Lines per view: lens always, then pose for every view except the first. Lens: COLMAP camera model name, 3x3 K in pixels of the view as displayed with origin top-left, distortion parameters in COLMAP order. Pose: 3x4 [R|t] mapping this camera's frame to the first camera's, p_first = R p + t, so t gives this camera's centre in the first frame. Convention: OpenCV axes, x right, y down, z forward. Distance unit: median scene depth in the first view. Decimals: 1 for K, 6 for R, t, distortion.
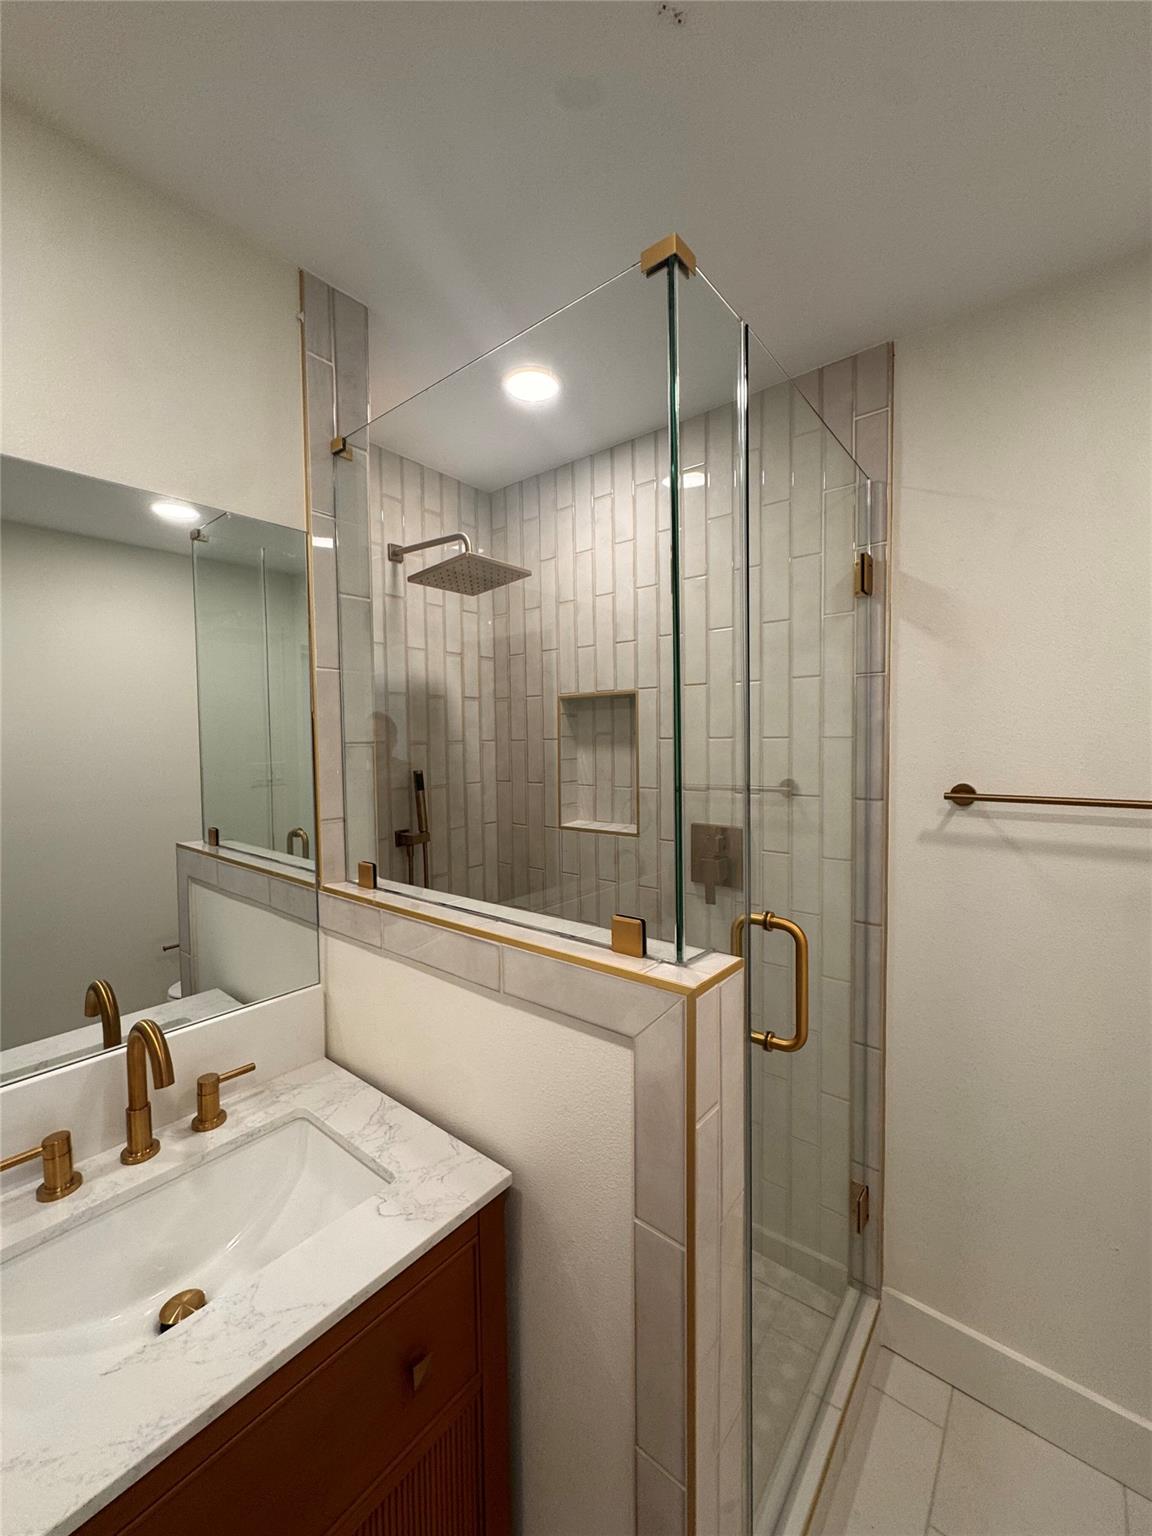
lens RADIAL K [[611.4, 0, 578.9], [0, 611.4, 763.2], [0, 0, 1]] dist [-0.011108, -0.000126]
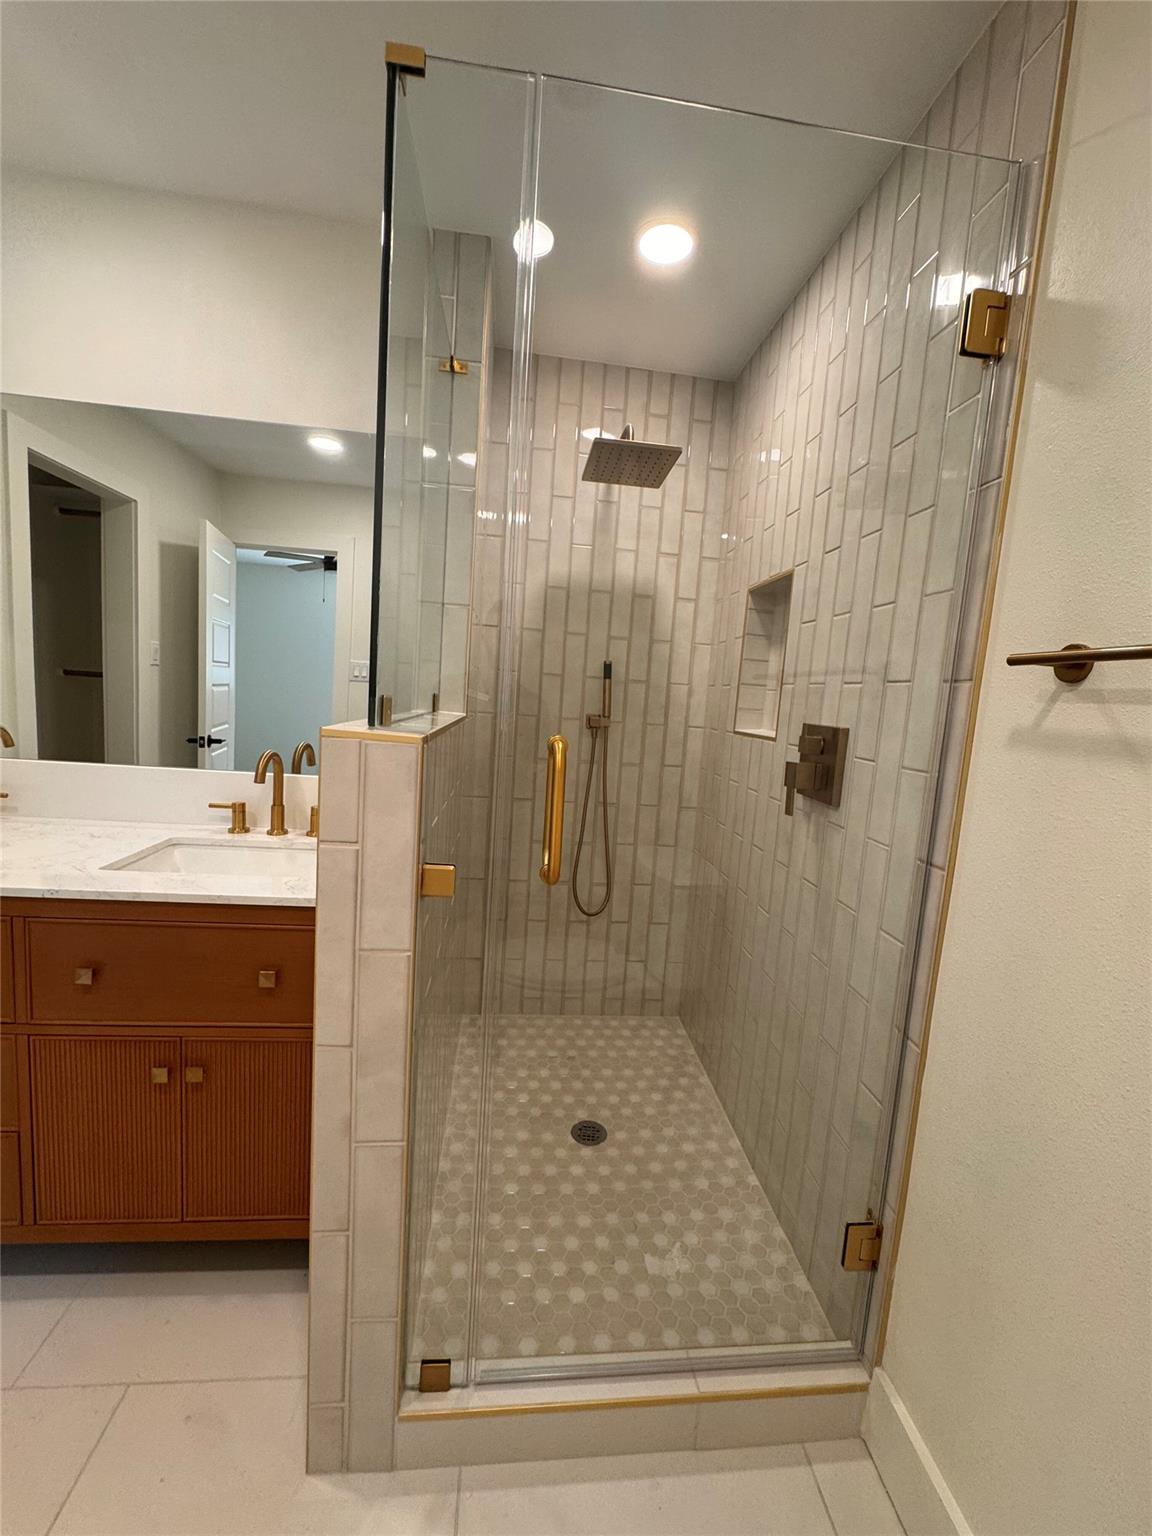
lens RADIAL K [[618.2, 0, 582.3], [0, 618.2, 766.2], [0, 0, 1]] dist [-0.002883, -0.000439]
pose [[0.703562, 0.140970, -0.696512, 0.503648], [-0.108148, 0.989950, 0.091118, 0.101543], [0.702357, 0.011219, 0.711737, 0.174364]]
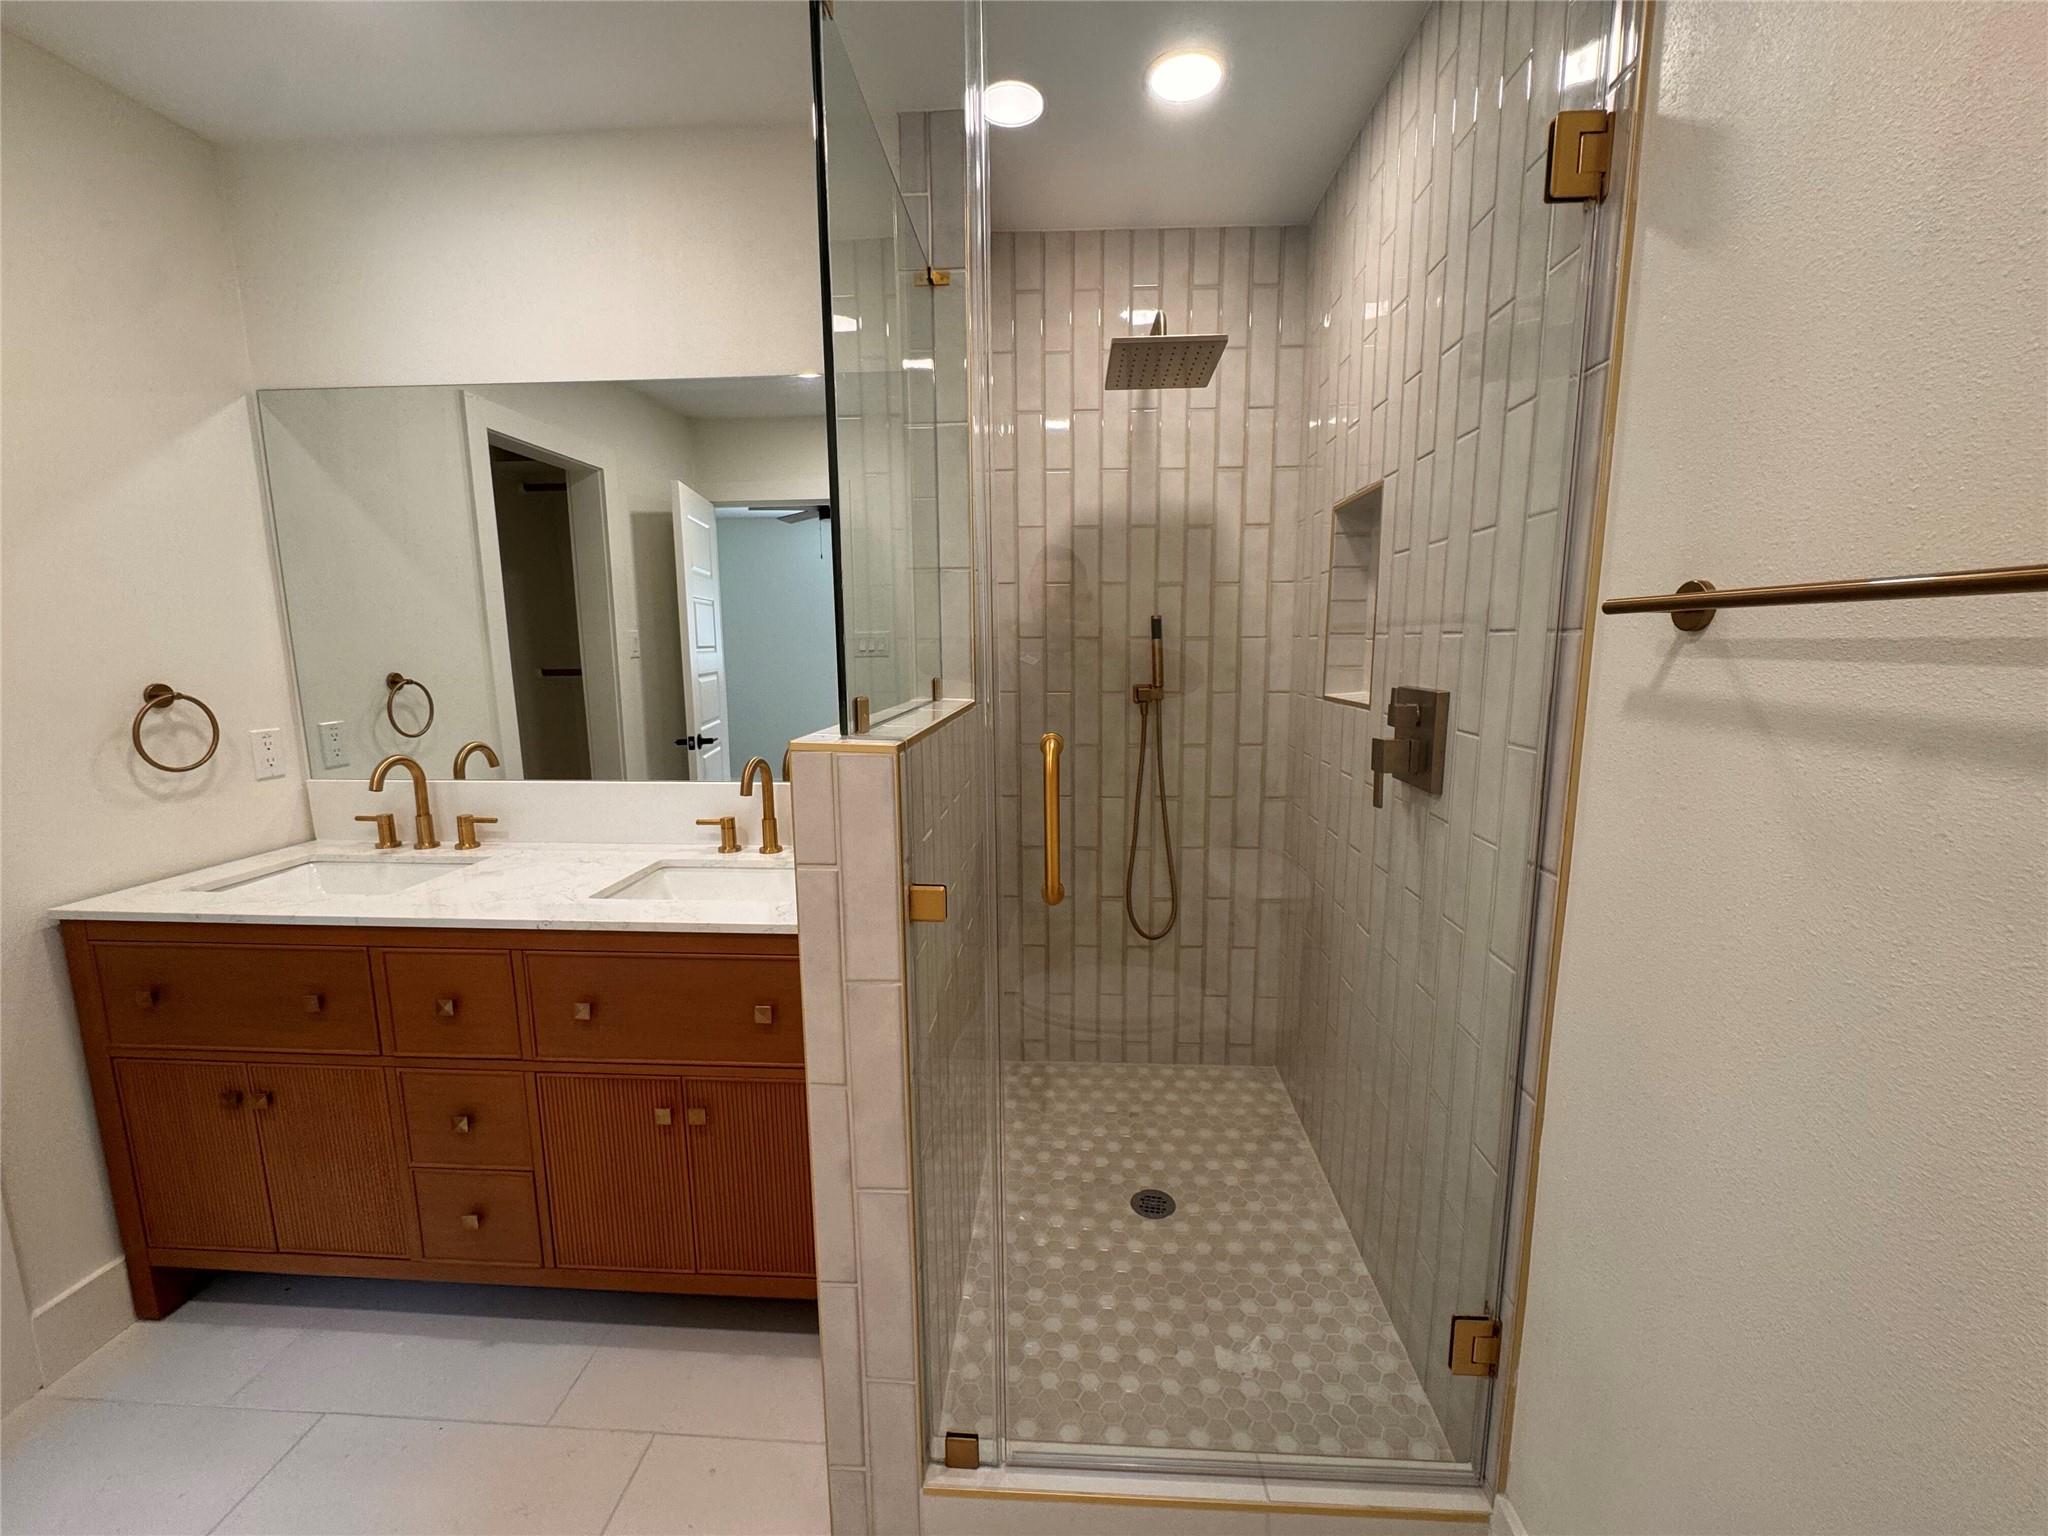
lens RADIAL K [[824.3, 0, 1031.3], [0, 824.3, 770.8], [0, 0, 1]] dist [-0.002883, -0.000439]
pose [[0.581859, 0.133305, -0.802291, 0.590044], [-0.035741, 0.989714, 0.138525, 0.073239], [0.812504, -0.051927, 0.580638, 0.170434]]
